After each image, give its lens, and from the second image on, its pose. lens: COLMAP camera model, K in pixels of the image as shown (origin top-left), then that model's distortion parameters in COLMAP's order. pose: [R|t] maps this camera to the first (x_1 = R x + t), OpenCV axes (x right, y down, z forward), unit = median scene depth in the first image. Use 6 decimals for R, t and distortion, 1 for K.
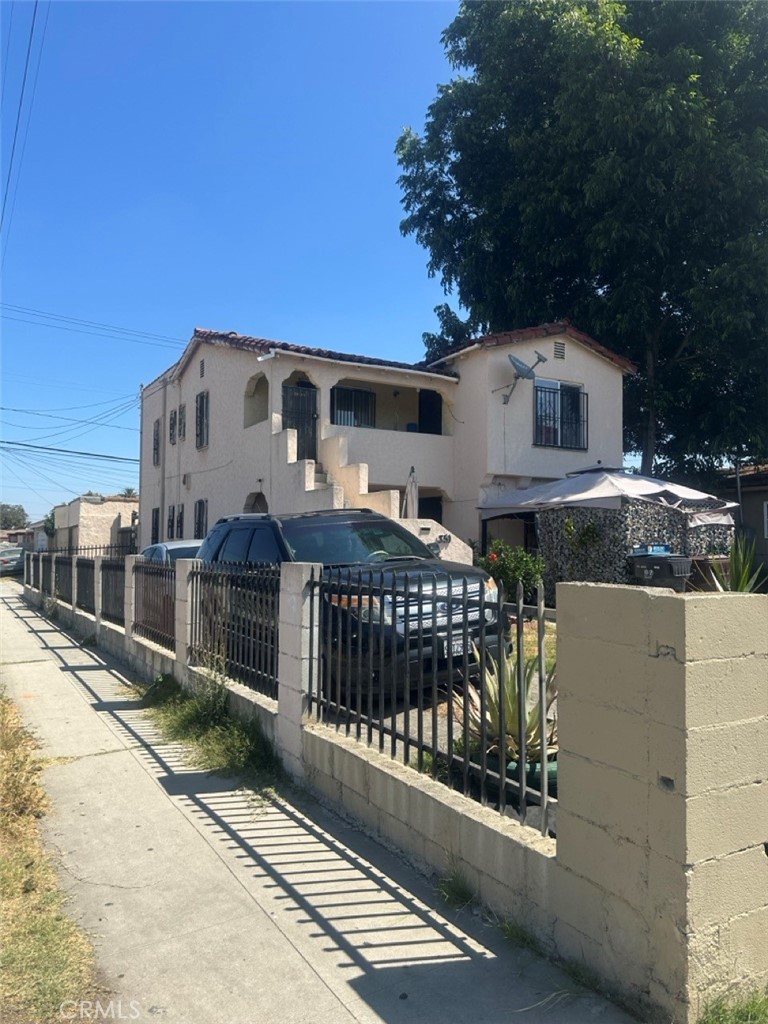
lens RADIAL K [[715.9, 0, 384.0], [0, 715.9, 512.0], [0, 0, 1]] dist [0.152756, -0.269822]
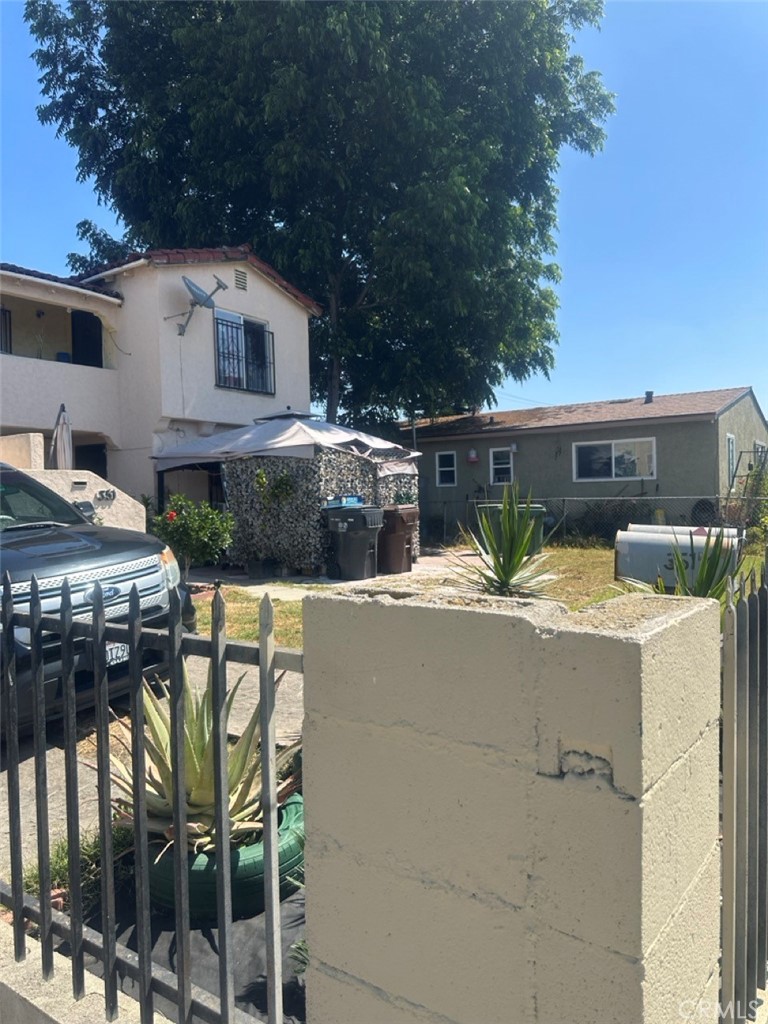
lens RADIAL K [[715.9, 0, 384.0], [0, 715.9, 512.0], [0, 0, 1]] dist [0.152756, -0.269822]
pose [[0.907469, -0.033338, 0.418794, 0.019615], [0.005992, 0.997772, 0.066443, 0.003558], [-0.420076, -0.057786, 0.905647, 0.112710]]
